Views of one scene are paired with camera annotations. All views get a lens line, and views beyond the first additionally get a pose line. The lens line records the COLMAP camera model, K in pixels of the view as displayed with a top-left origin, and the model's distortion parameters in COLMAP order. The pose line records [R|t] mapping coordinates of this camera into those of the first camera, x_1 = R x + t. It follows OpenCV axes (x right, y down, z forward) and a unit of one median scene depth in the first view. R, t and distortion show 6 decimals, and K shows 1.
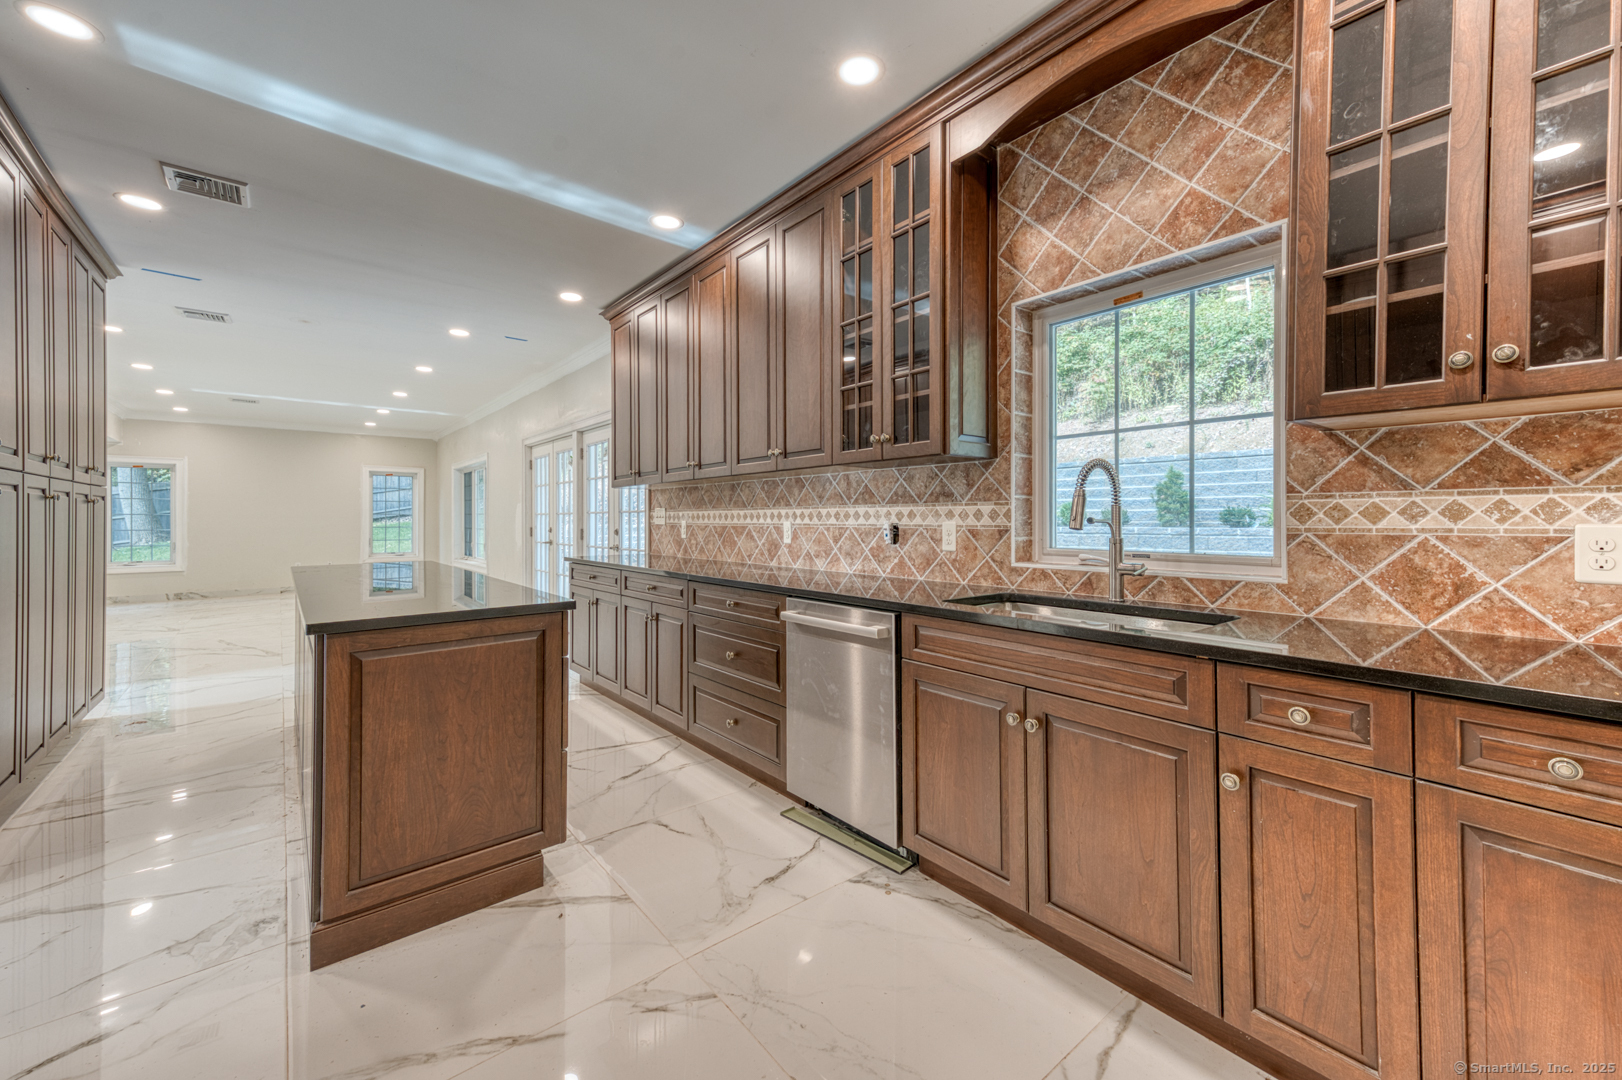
lens RADIAL K [[636.1, 0, 817.0], [0, 636.1, 519.4], [0, 0, 1]] dist [0.027368, -0.000493]
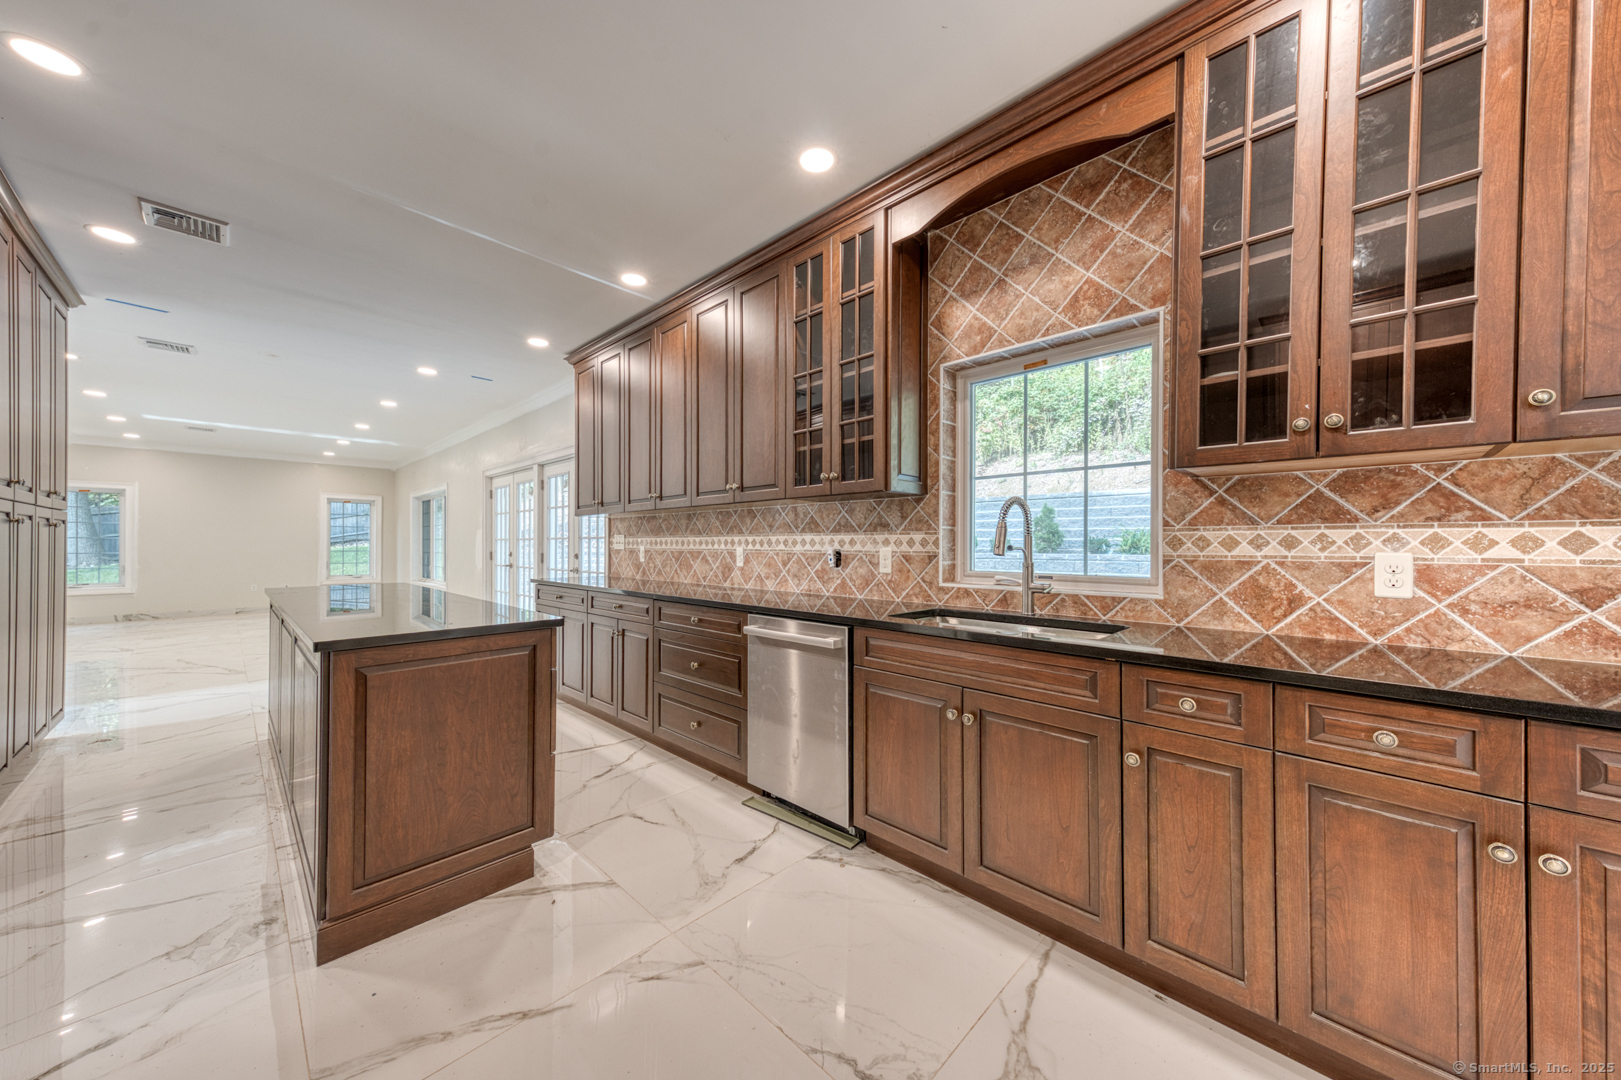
lens RADIAL K [[555.9, 0, 799.6], [0, 555.9, 545.4], [0, 0, 1]] dist [0.019780, 0.000046]
pose [[0.994992, 0.004470, 0.099859, -0.049021], [-0.004477, 0.999990, -0.000158, -0.000729], [-0.099859, -0.000290, 0.995002, -0.003380]]
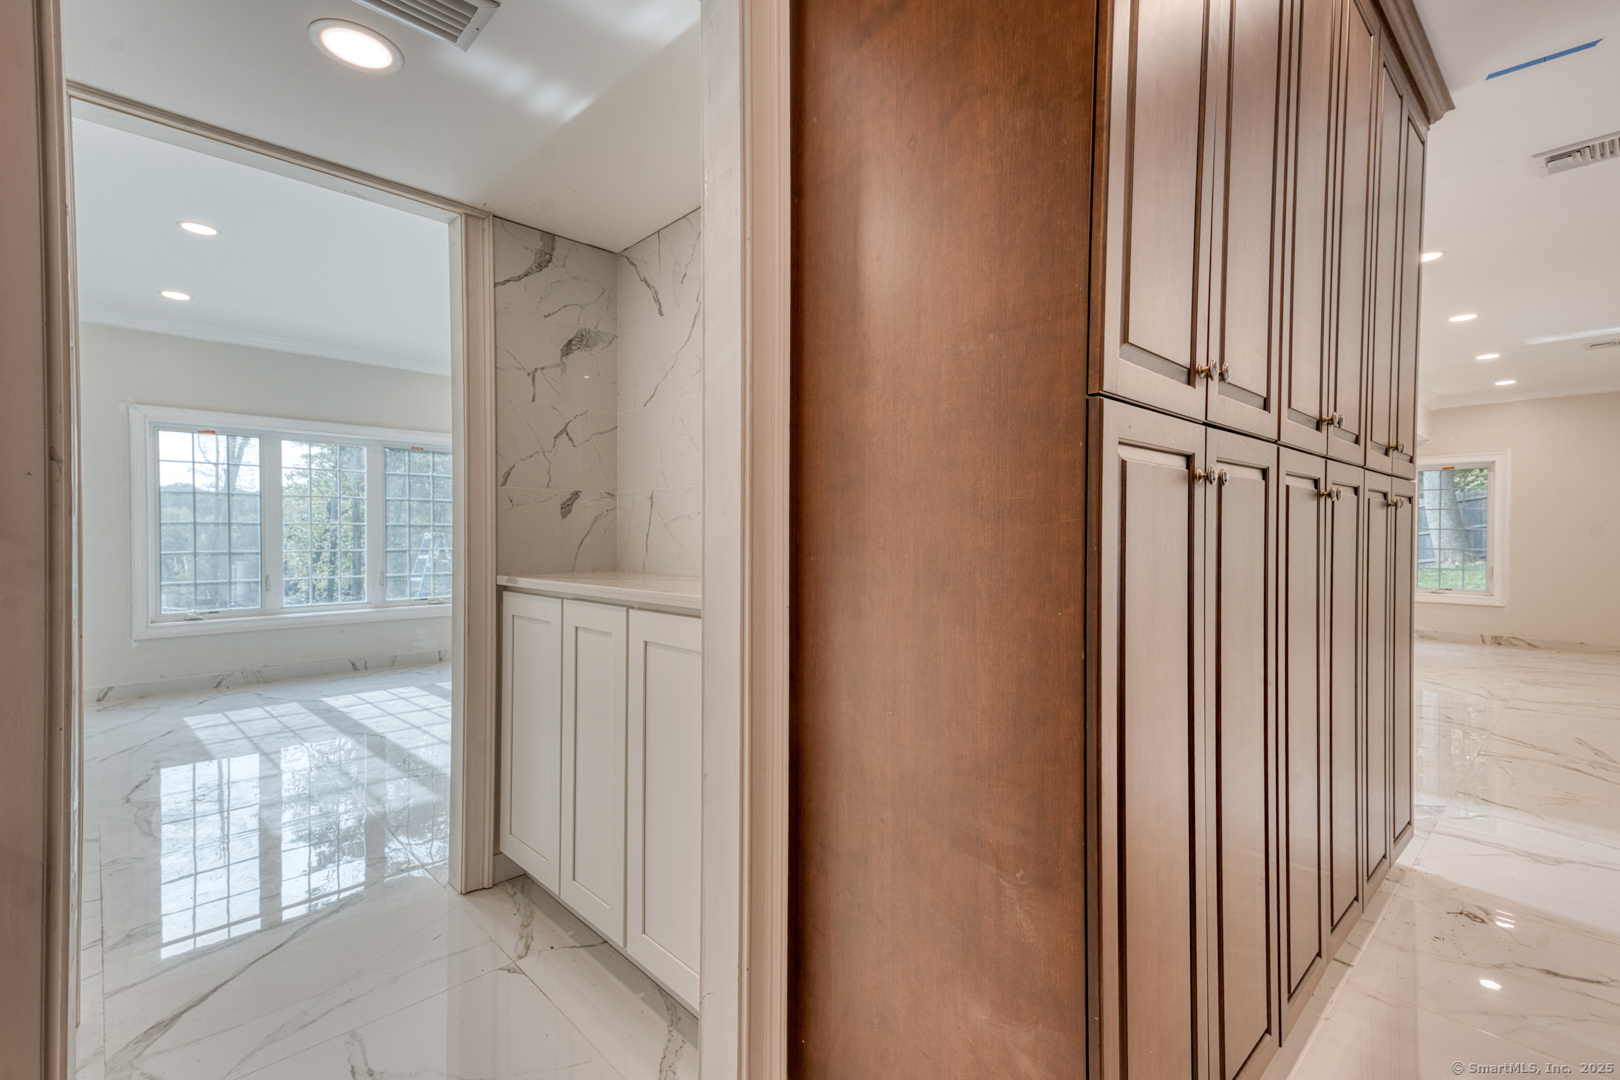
lens RADIAL K [[725.2, 0, 810.0], [0, 725.2, 540.0], [0, 0, 1]] dist [0.036348, 0.000286]
pose [[0.064442, 0.009463, -0.997877, -0.585506], [-0.003464, 0.999951, 0.009259, -0.000277], [0.997915, 0.002860, 0.064472, 0.537600]]
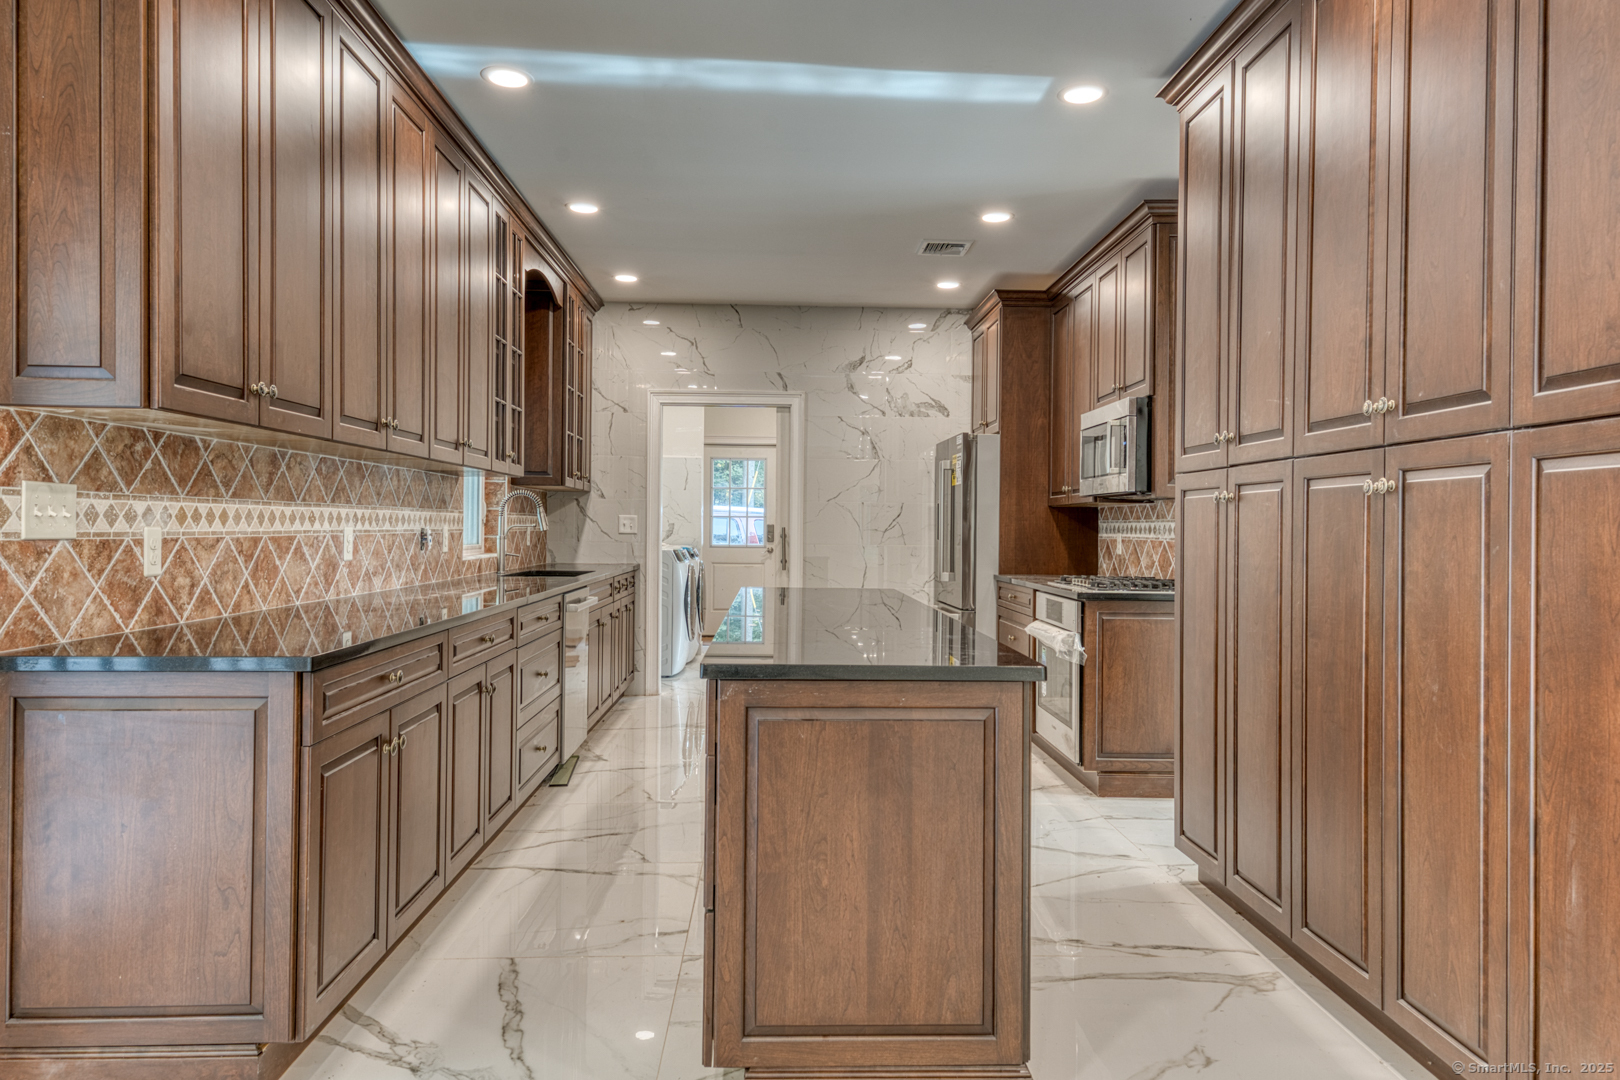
lens RADIAL K [[1102.3, 0, 812.1], [0, 1102.3, 538.2], [0, 0, 1]] dist [0.037859, -0.031158]
pose [[-0.792067, -0.011736, 0.610321, -1.372937], [-0.007250, 0.999926, 0.009818, 0.000150], [-0.610391, 0.003352, -0.792093, 1.973942]]
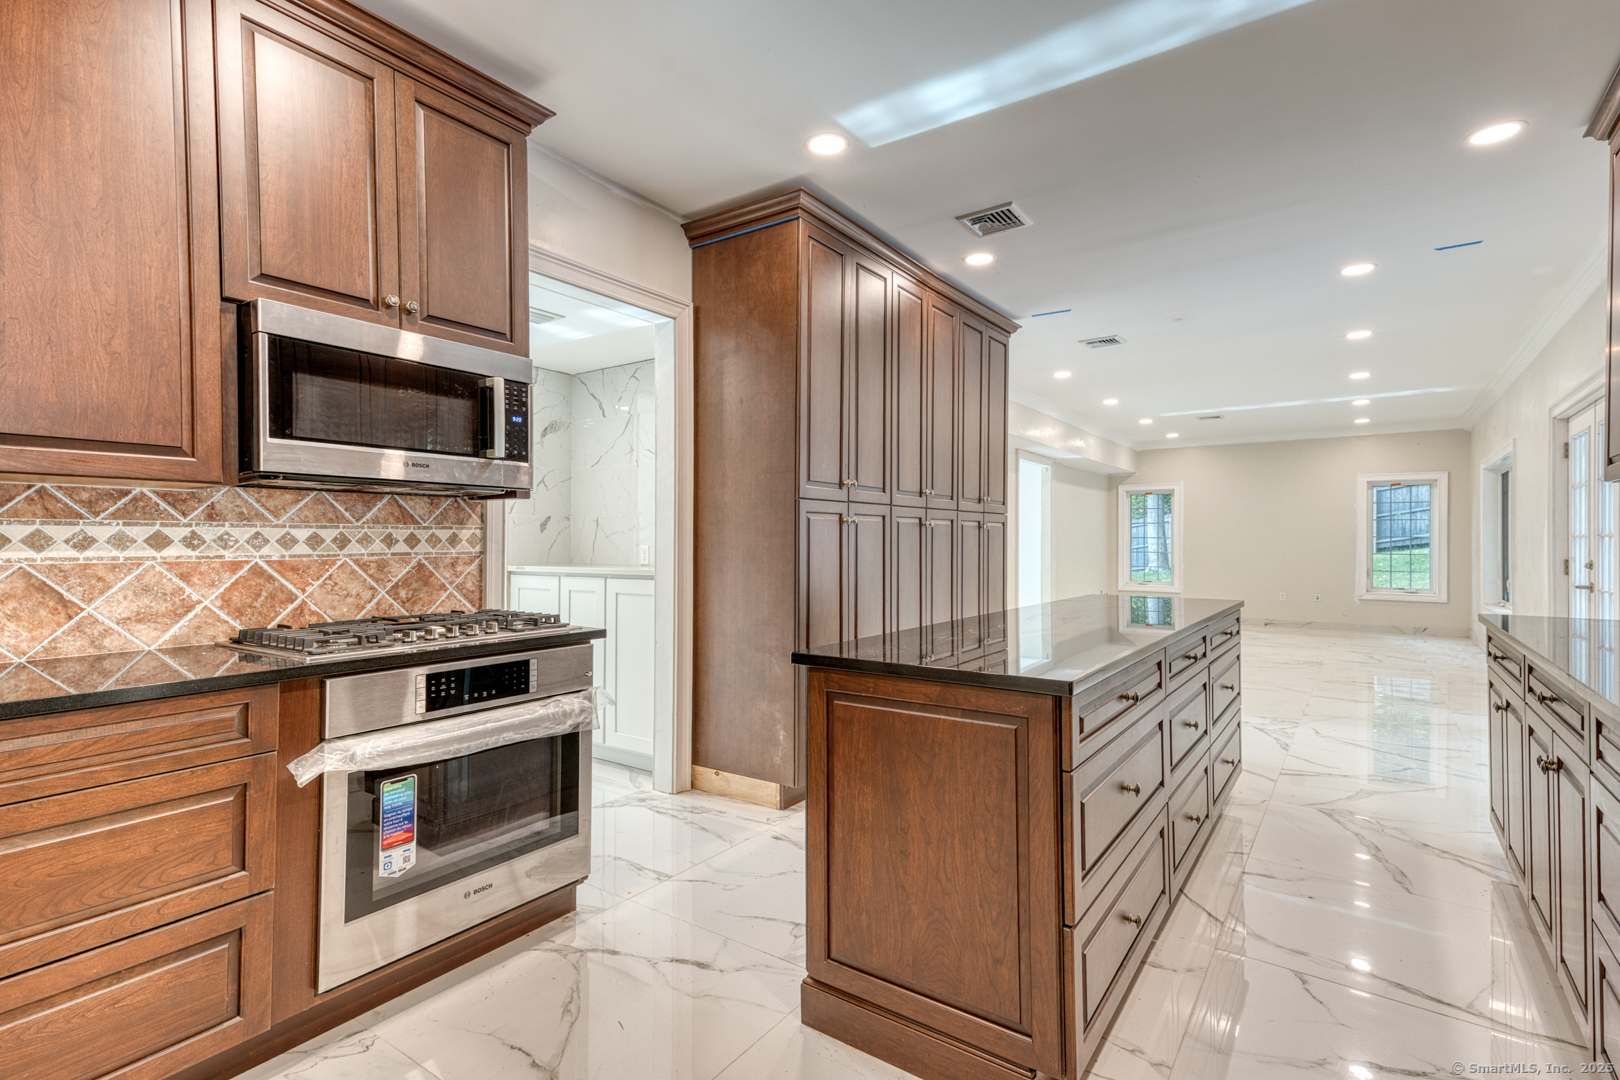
lens RADIAL K [[771.5, 0, 810.0], [0, 771.5, 540.0], [0, 0, 1]] dist [0.048959, -0.000047]
pose [[0.261770, -0.000226, -0.965130, 0.186412], [-0.004512, 0.999989, -0.001458, -0.002133], [0.965120, 0.004737, 0.261766, 0.411446]]
